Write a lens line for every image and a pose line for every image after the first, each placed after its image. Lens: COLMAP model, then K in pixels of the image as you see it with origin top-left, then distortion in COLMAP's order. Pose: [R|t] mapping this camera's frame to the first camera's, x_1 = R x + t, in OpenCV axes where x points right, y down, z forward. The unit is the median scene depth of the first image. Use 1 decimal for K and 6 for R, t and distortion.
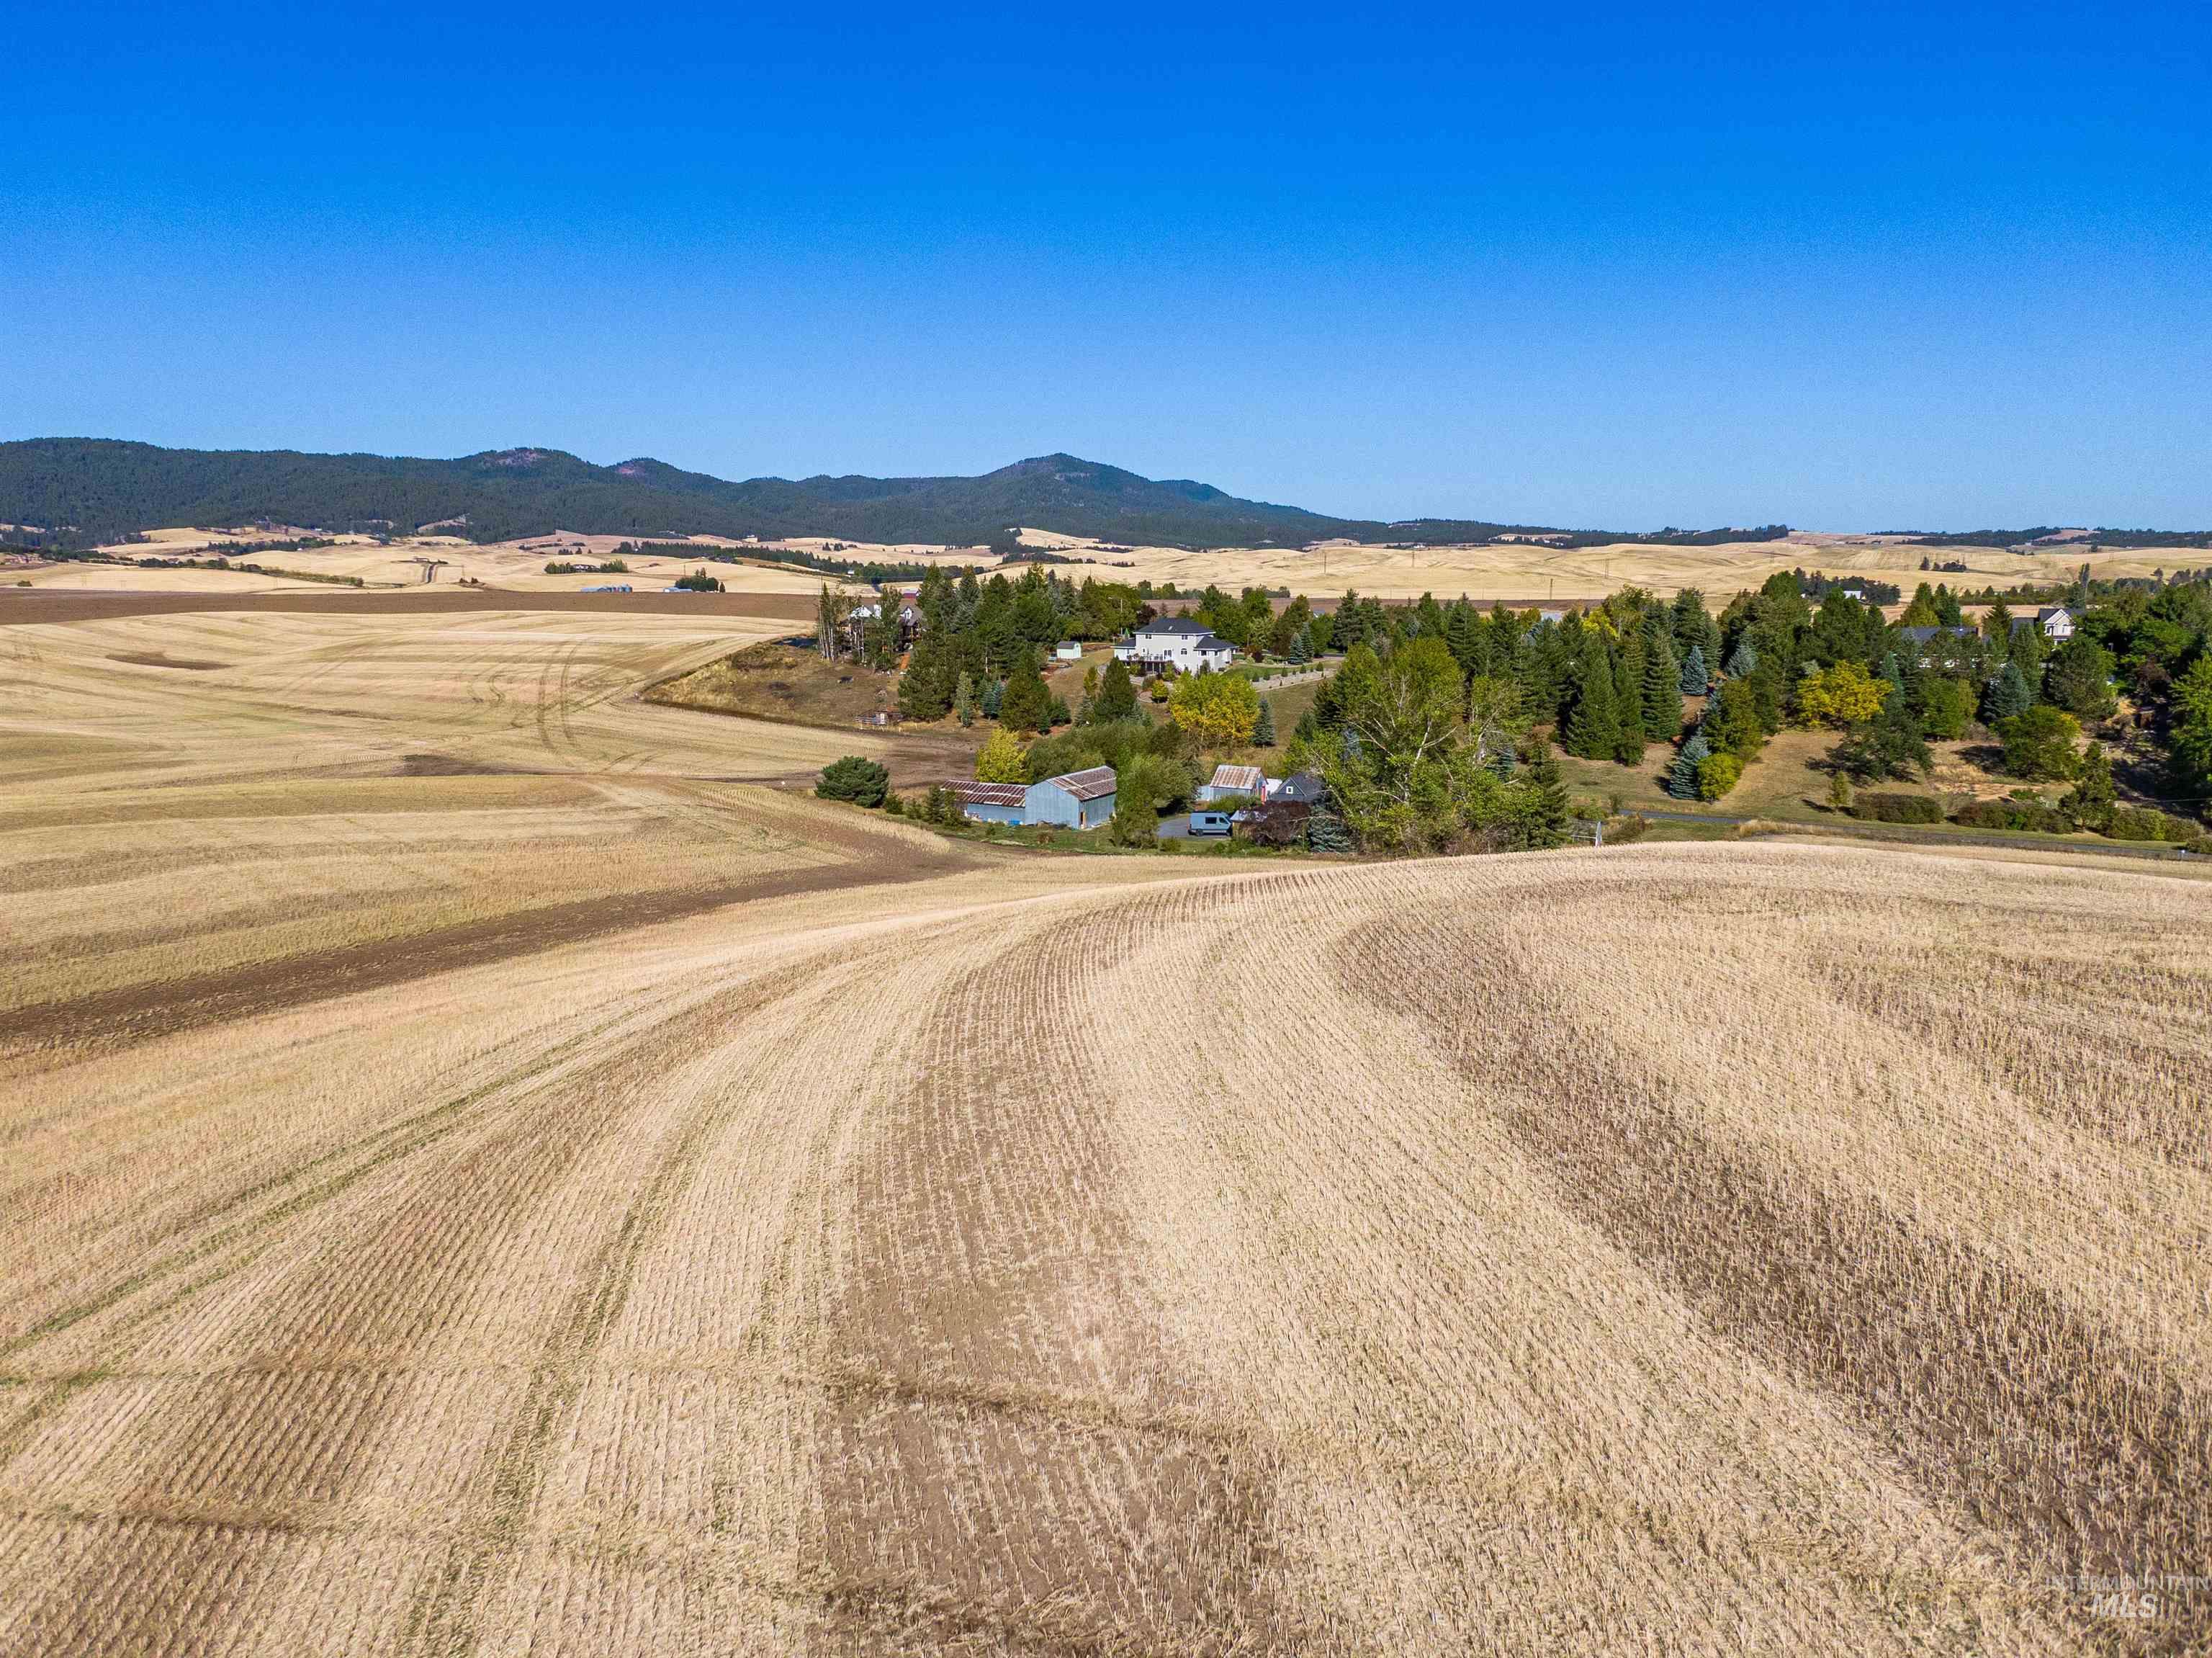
lens RADIAL K [[1594.9, 0, 1106.0], [0, 1594.9, 829.0], [0, 0, 1]] dist [0.053150, -0.080483]
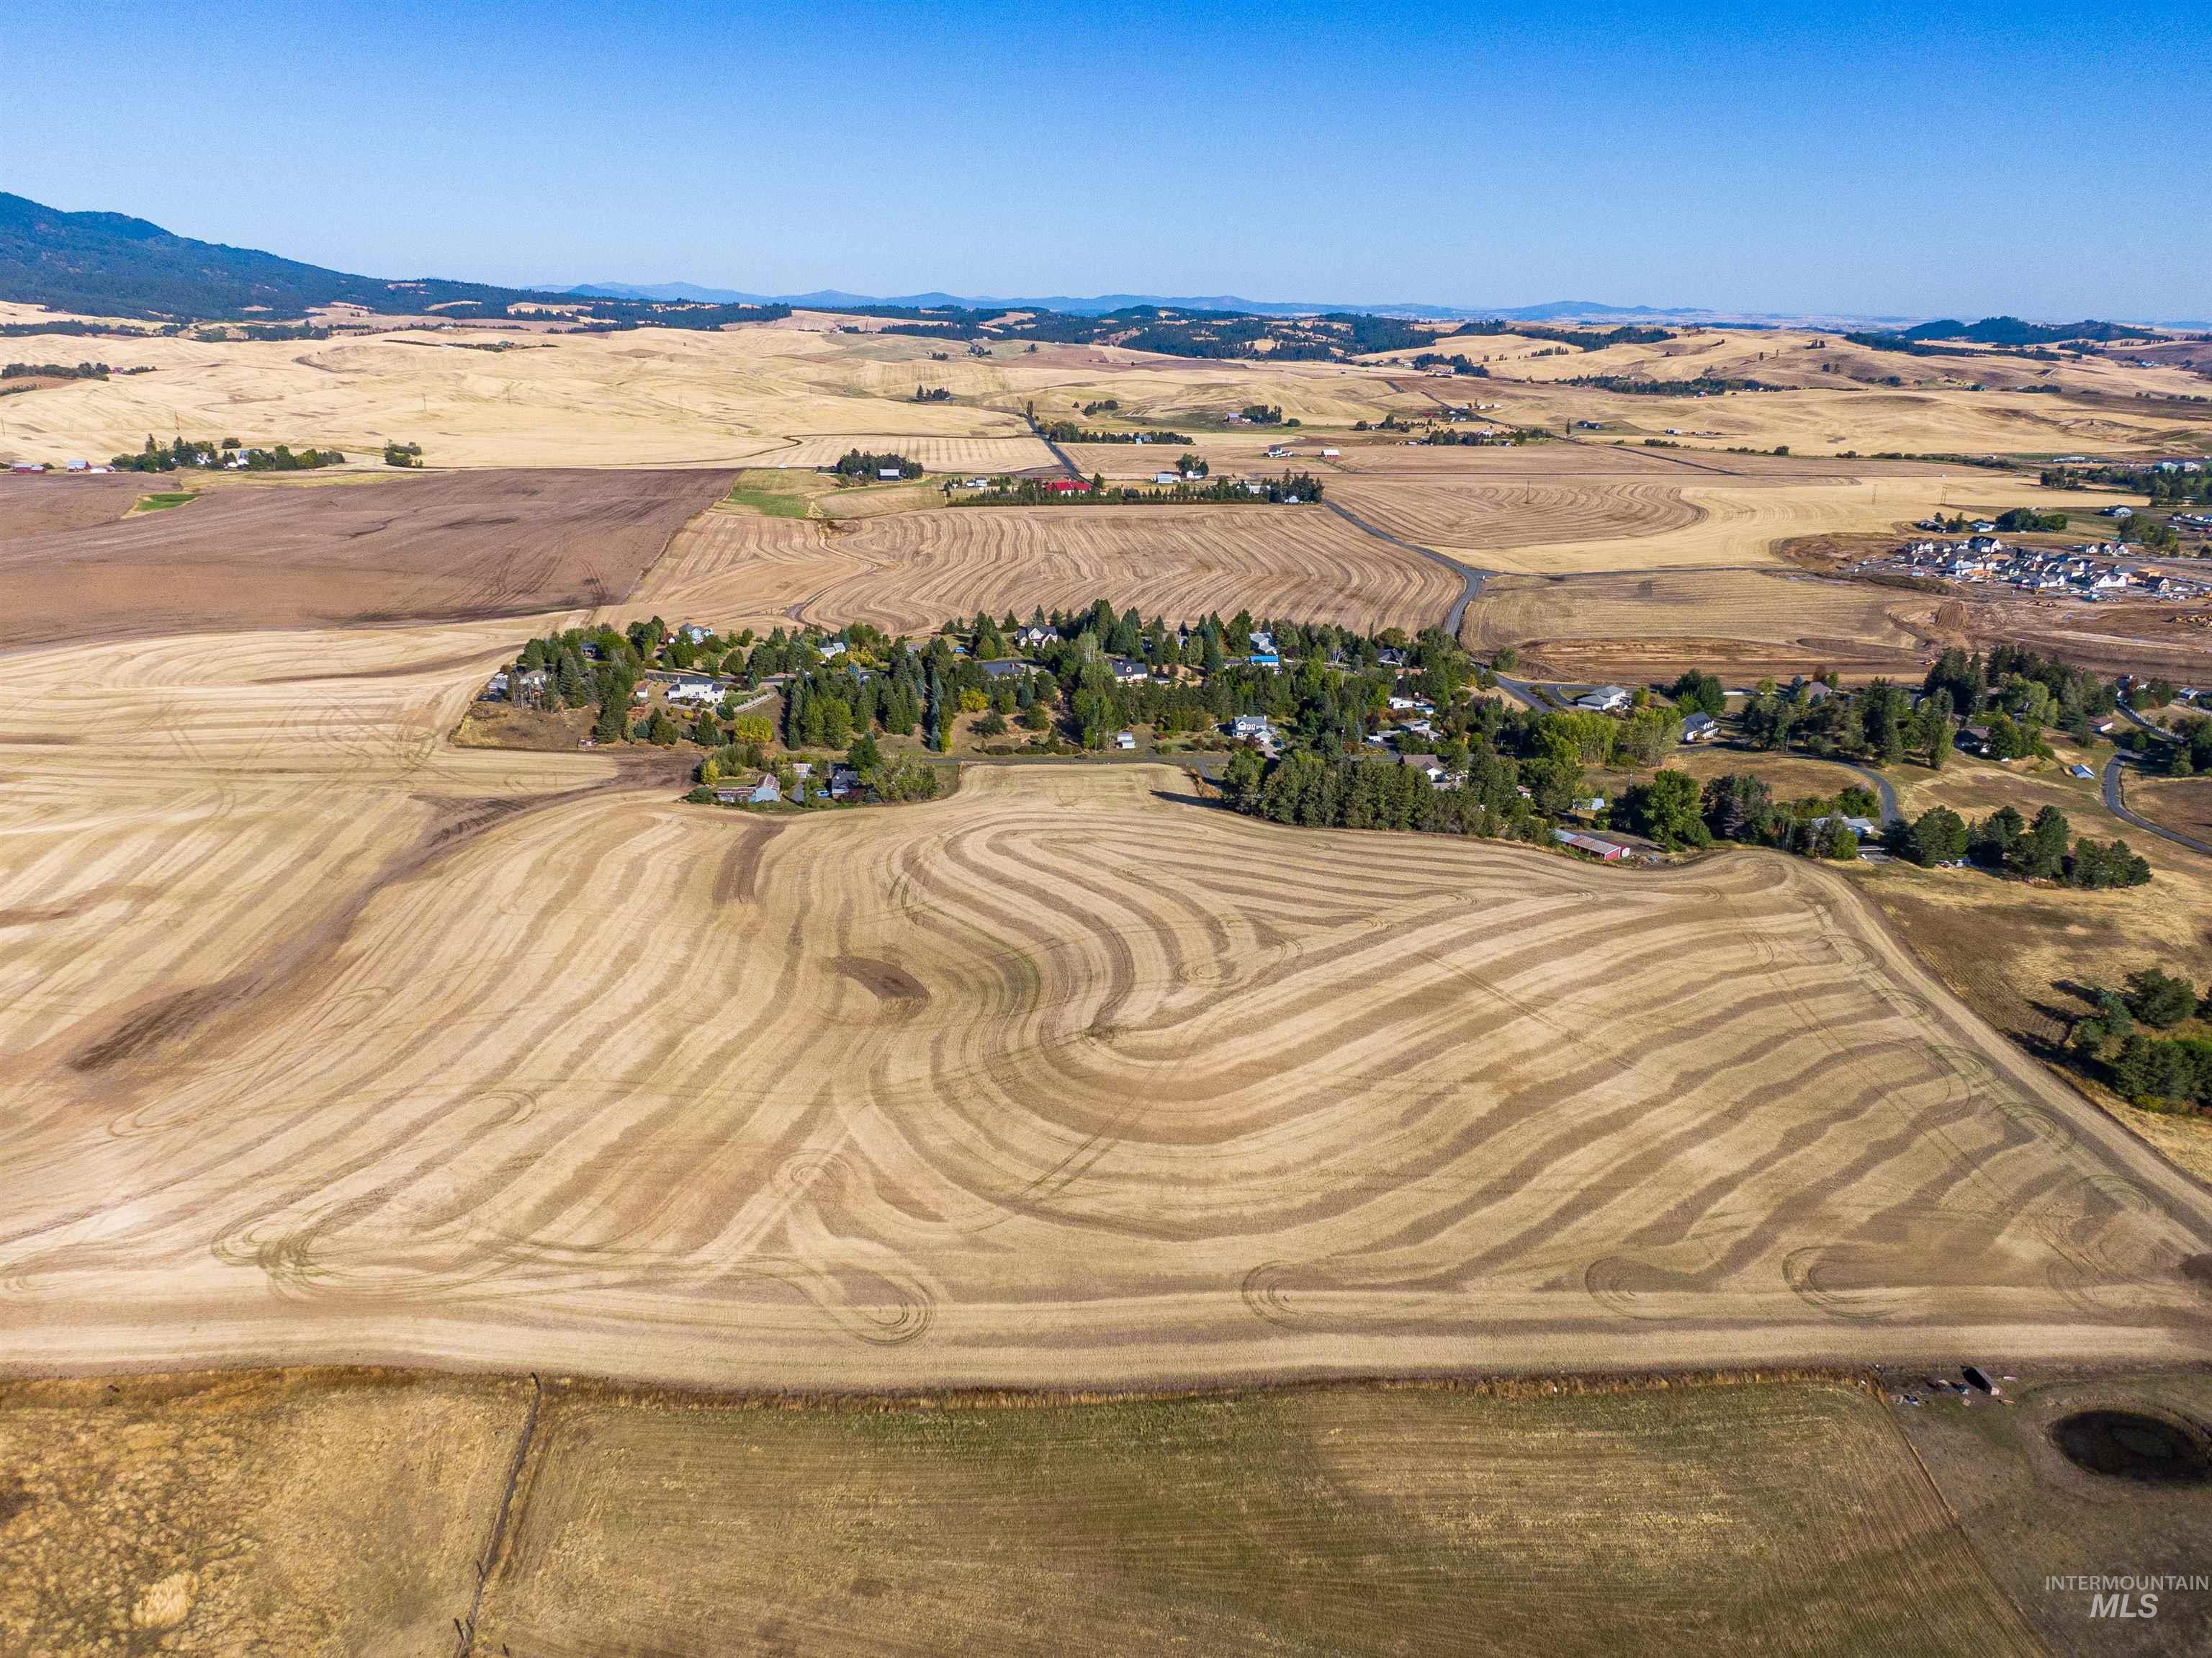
lens RADIAL K [[1546.1, 0, 1094.3], [0, 1546.1, 816.7], [0, 0, 1]] dist [0.045716, -0.064955]
pose [[0.837028, -0.155595, 0.524570, -0.247581], [0.079826, 0.983183, 0.164252, -0.094707], [-0.541306, -0.095610, 0.835372, -0.421713]]
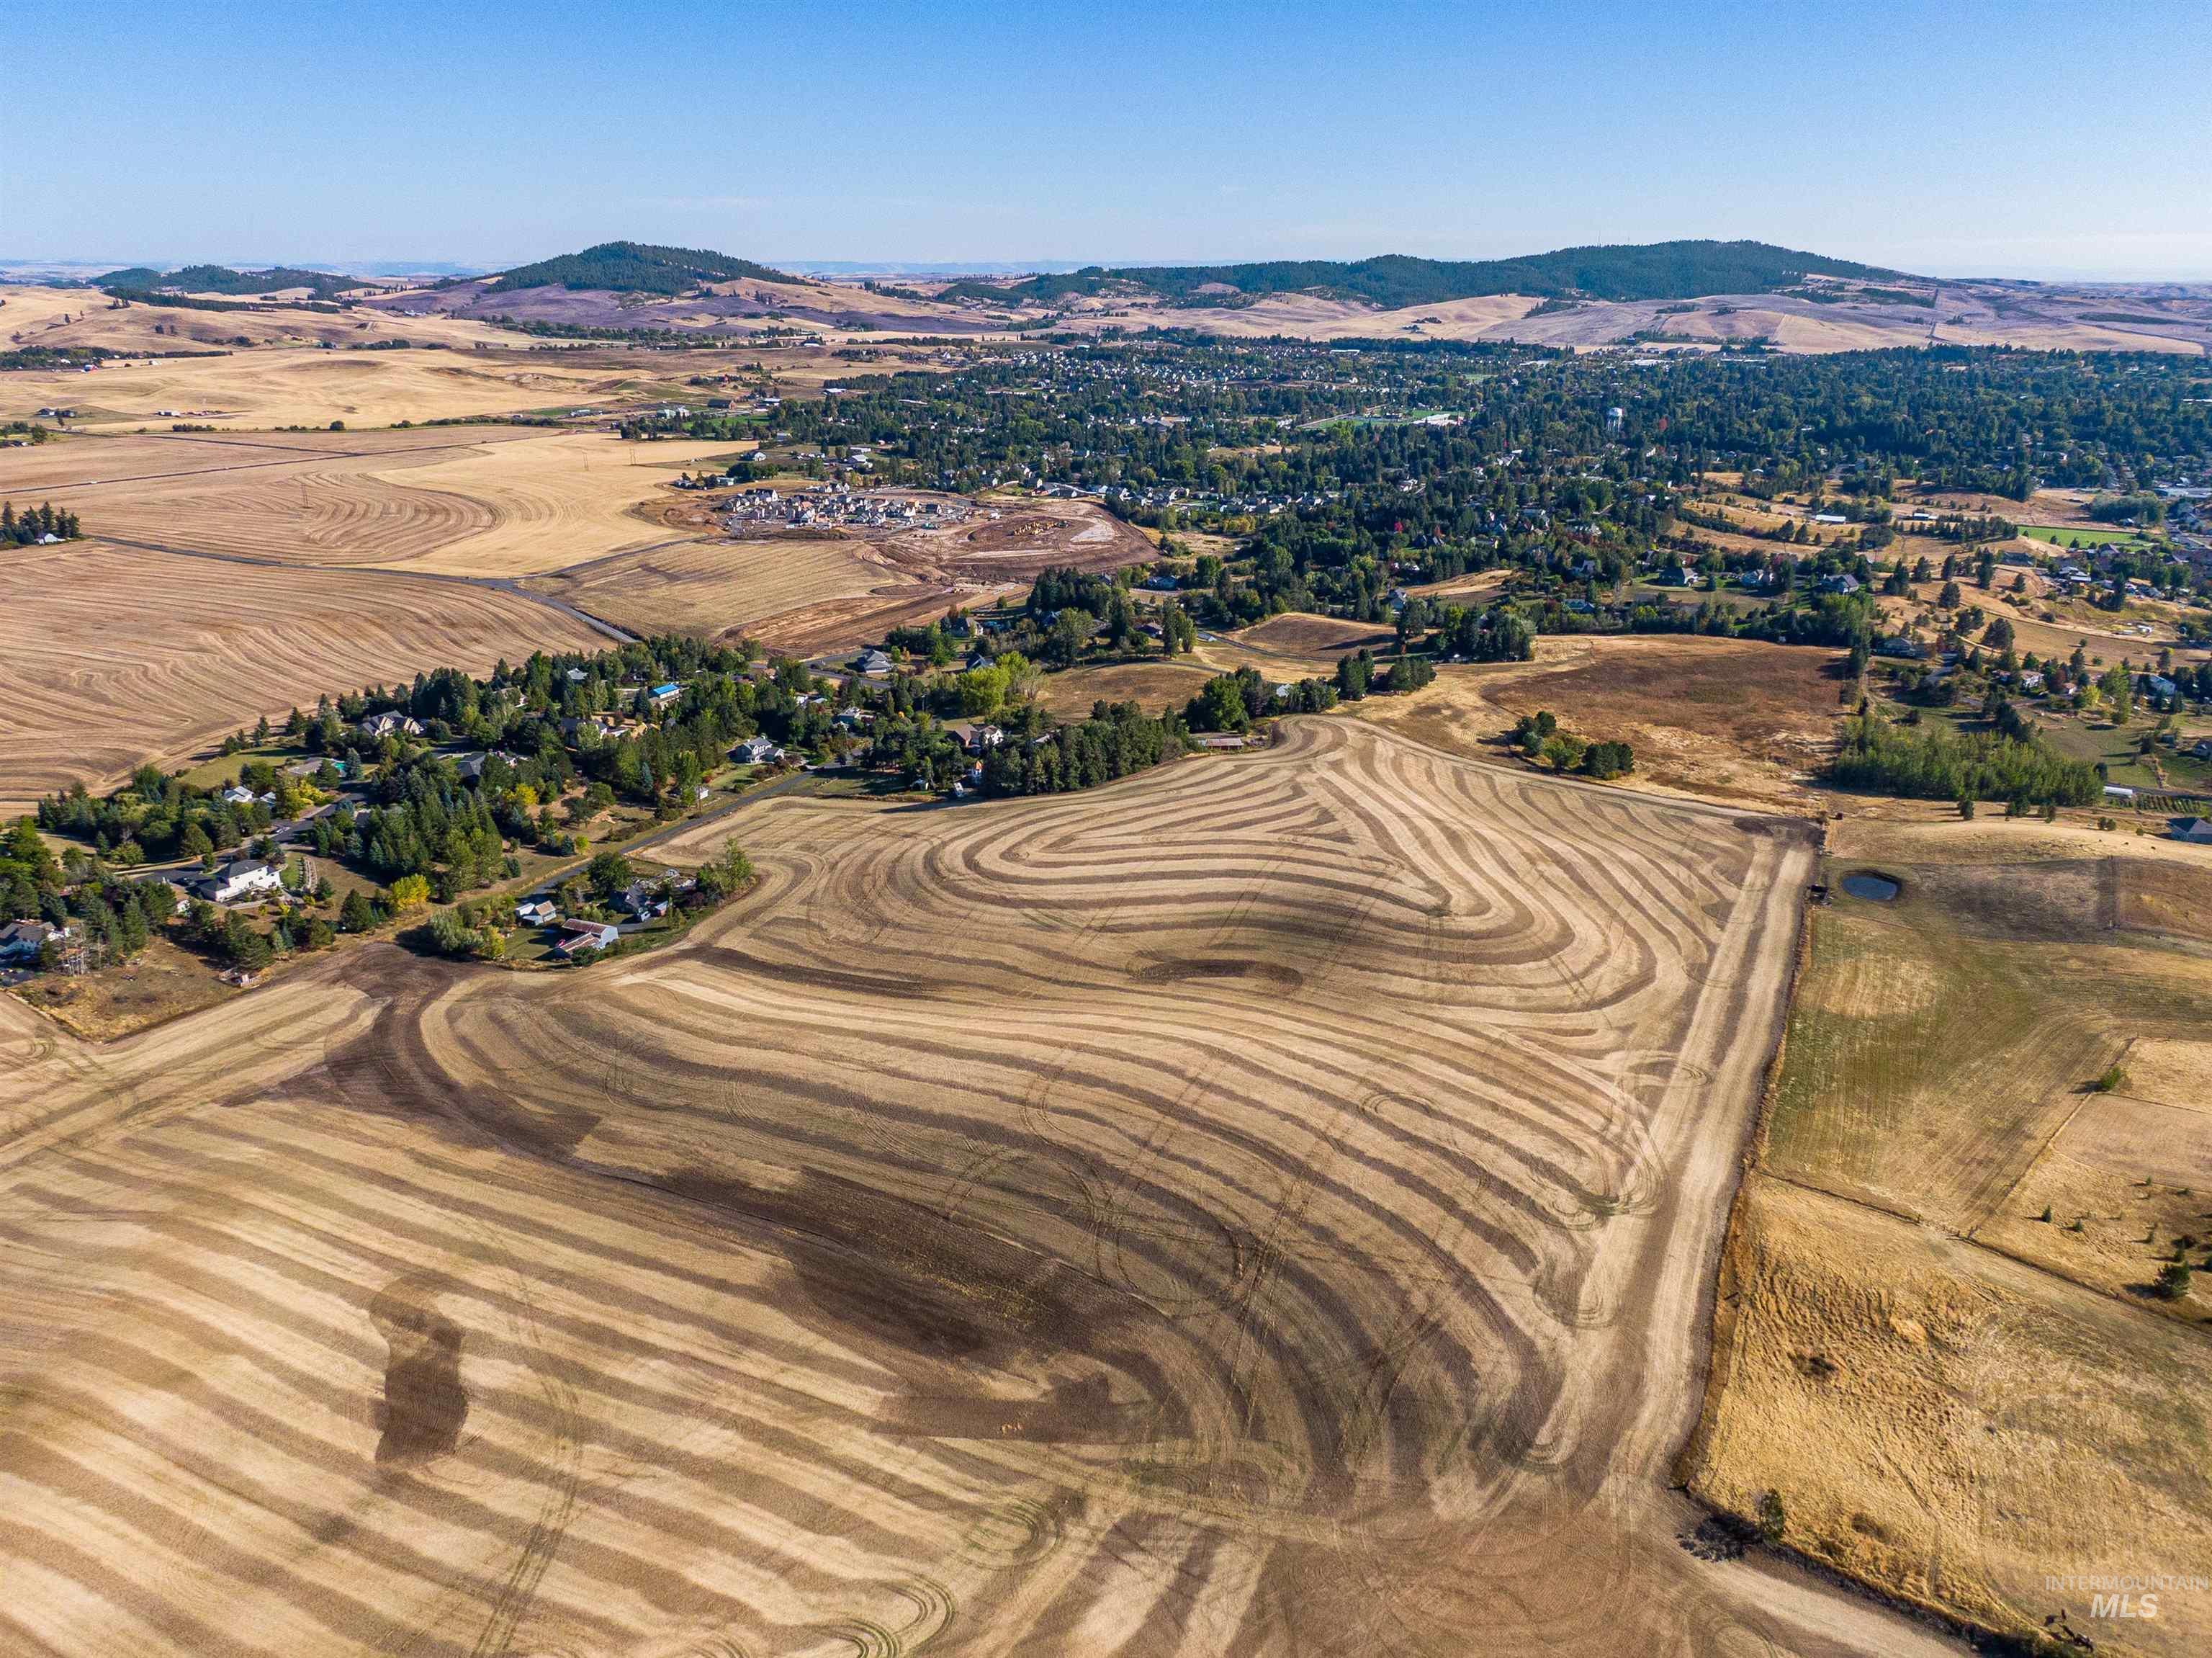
lens RADIAL K [[1612.9, 0, 1095.7], [0, 1612.9, 806.7], [0, 0, 1]] dist [0.048175, -0.069456]
pose [[-0.015697, -0.307639, 0.951374, -0.583192], [0.166939, 0.937329, 0.305852, -0.207108], [-0.985842, 0.163623, 0.036644, 0.008085]]
